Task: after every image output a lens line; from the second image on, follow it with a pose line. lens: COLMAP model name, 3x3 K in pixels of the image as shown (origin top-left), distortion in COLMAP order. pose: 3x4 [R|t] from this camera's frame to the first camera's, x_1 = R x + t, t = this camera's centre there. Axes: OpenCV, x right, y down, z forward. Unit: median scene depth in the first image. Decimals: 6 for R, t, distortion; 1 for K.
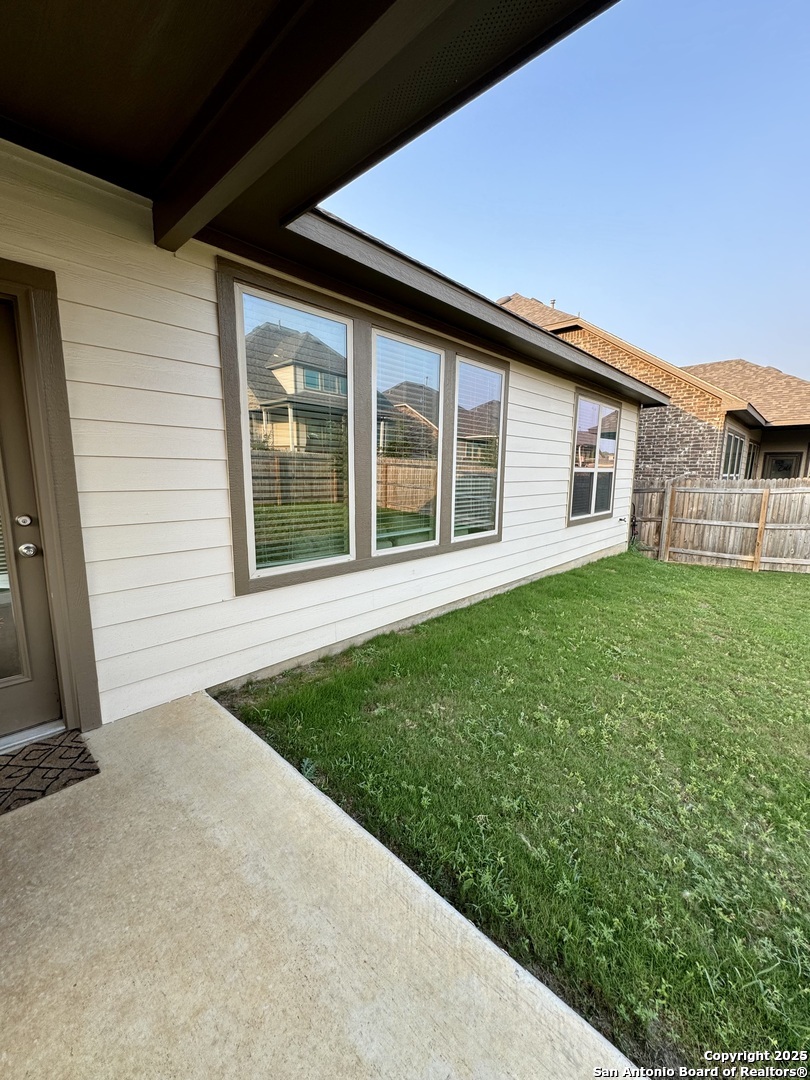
lens RADIAL K [[429.7, 0, 405.0], [0, 429.7, 540.0], [0, 0, 1]] dist [0.000888, 0.000162]
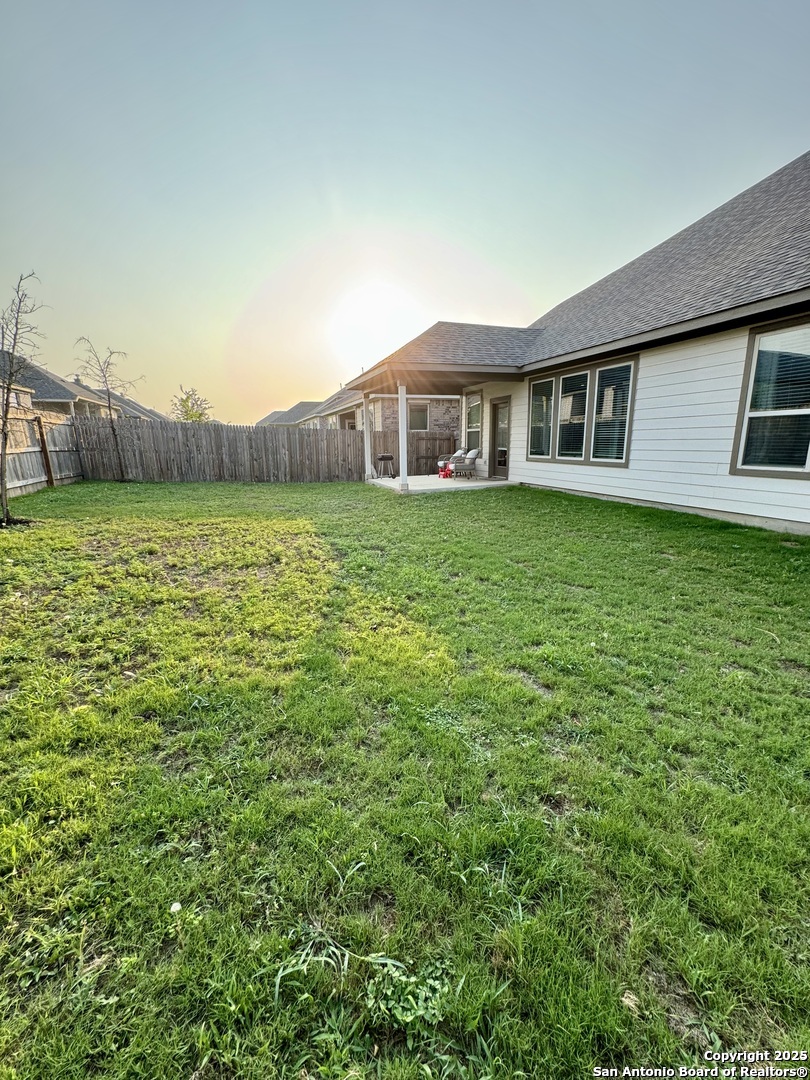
lens RADIAL K [[429.7, 0, 405.0], [0, 429.7, 540.0], [0, 0, 1]] dist [0.000888, 0.000162]
pose [[-0.458195, 0.214888, -0.862485, 1.593257], [-0.107432, 0.949834, 0.293724, -0.096177], [0.882335, 0.227242, -0.412123, 0.769994]]
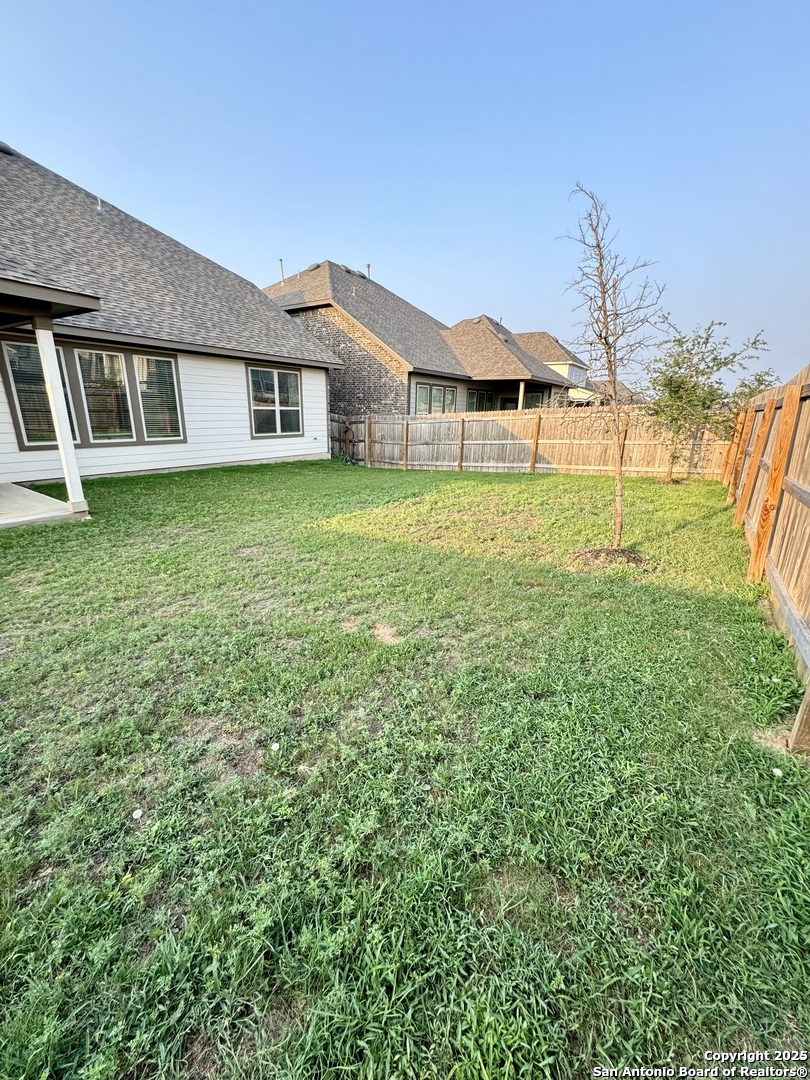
lens RADIAL K [[429.7, 0, 405.0], [0, 429.7, 540.0], [0, 0, 1]] dist [0.000888, 0.000162]
pose [[0.987279, -0.032202, 0.155705, 0.722423], [0.010069, 0.989973, 0.140897, 0.145064], [-0.158681, -0.137537, 0.977703, -0.989387]]
